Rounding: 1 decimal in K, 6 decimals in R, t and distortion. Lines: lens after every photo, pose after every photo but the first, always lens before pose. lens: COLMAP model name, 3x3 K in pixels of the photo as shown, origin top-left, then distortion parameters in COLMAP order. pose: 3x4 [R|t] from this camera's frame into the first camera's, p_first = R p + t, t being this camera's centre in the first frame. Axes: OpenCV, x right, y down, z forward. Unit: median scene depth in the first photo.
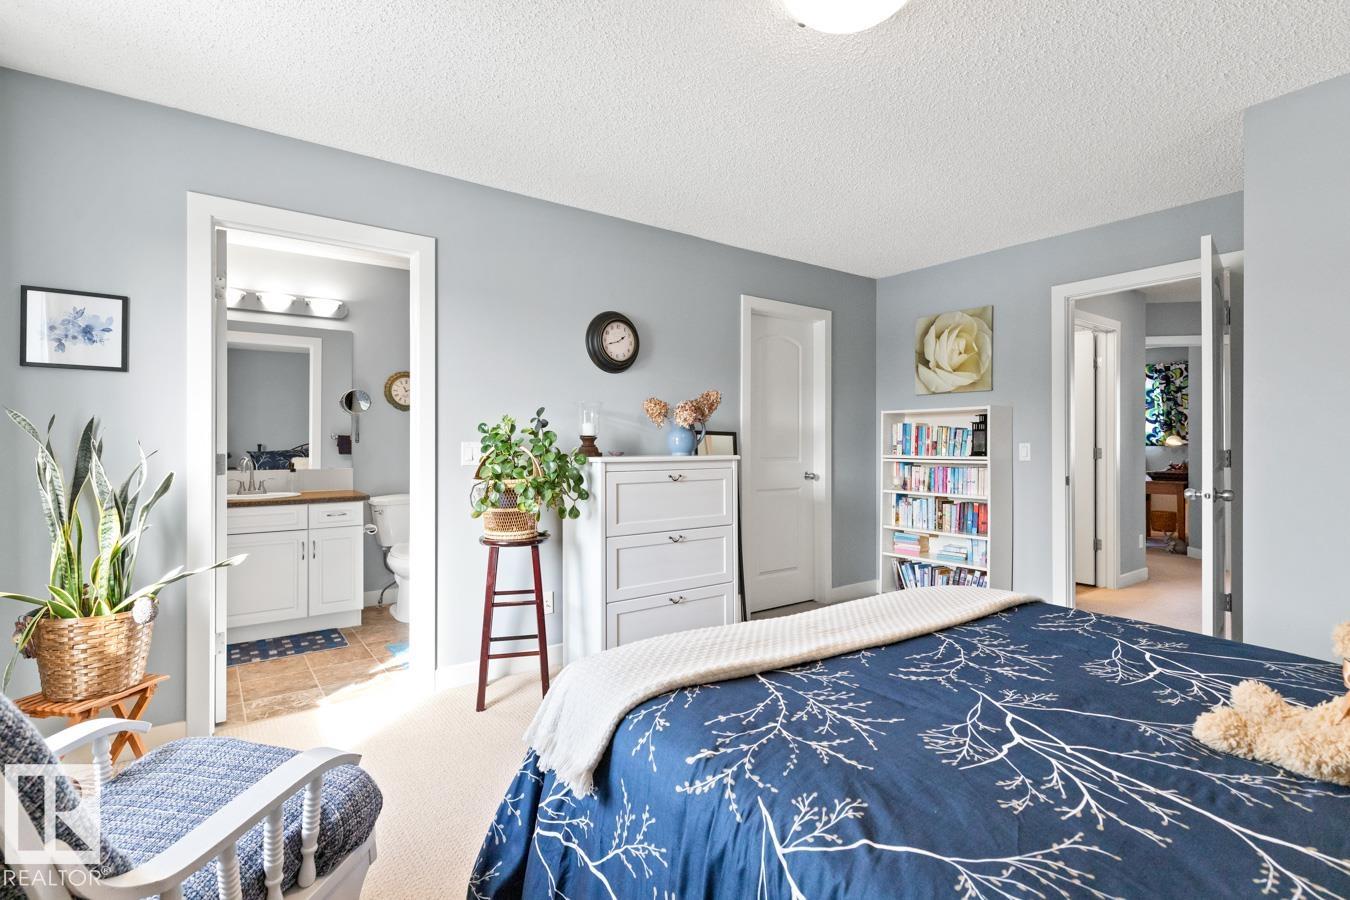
lens RADIAL K [[621.4, 0, 677.6], [0, 621.4, 445.7], [0, 0, 1]] dist [0.002007, -0.001048]
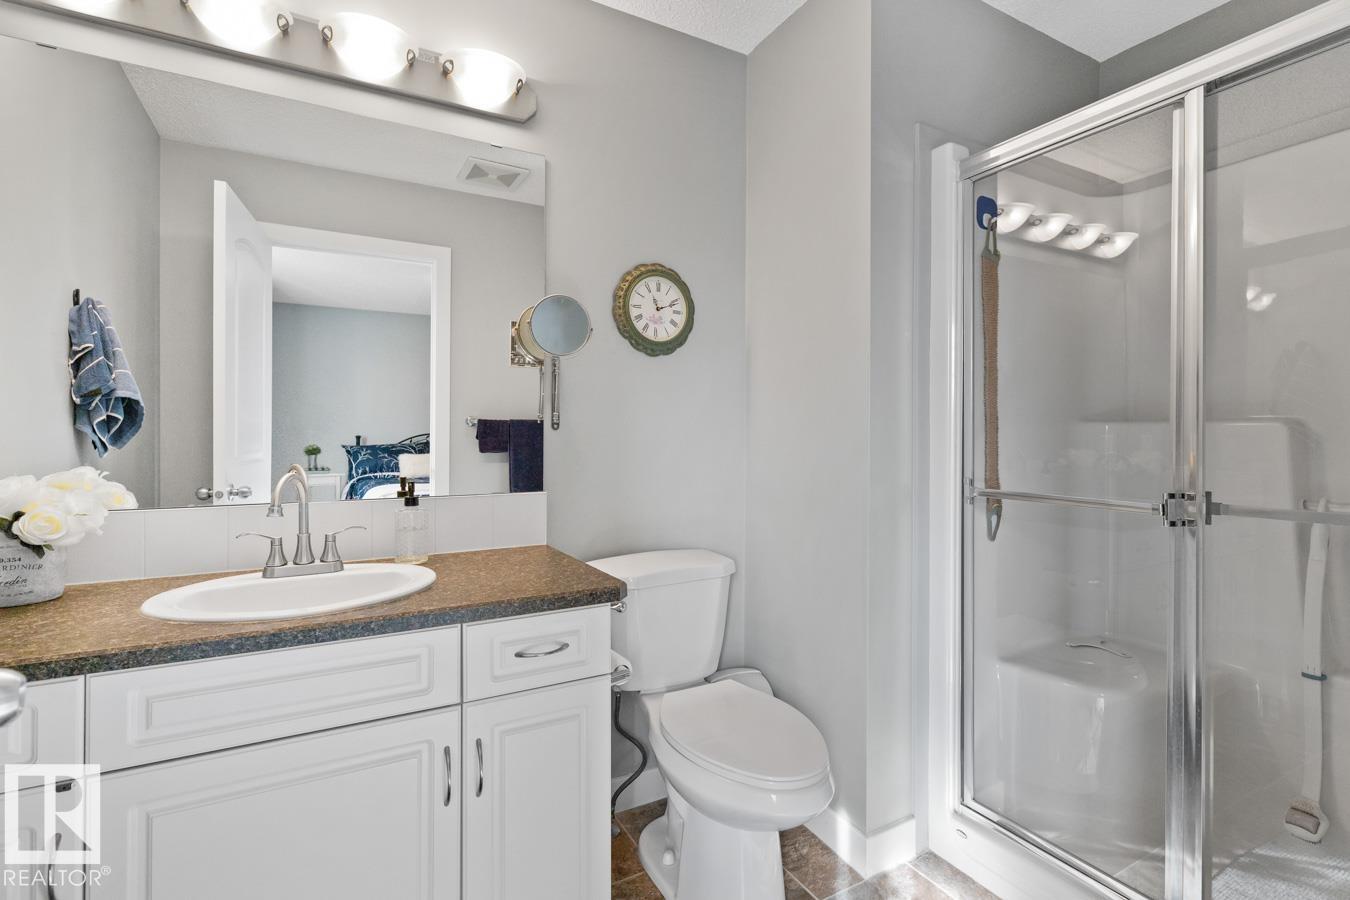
lens RADIAL K [[621.4, 0, 679.5], [0, 621.4, 446.3], [0, 0, 1]] dist [0.002007, -0.001048]
pose [[0.991990, 0.005348, -0.126200, -0.372846], [-0.003994, 0.999932, 0.010974, 0.001275], [0.126250, -0.010382, 0.991944, 0.588955]]
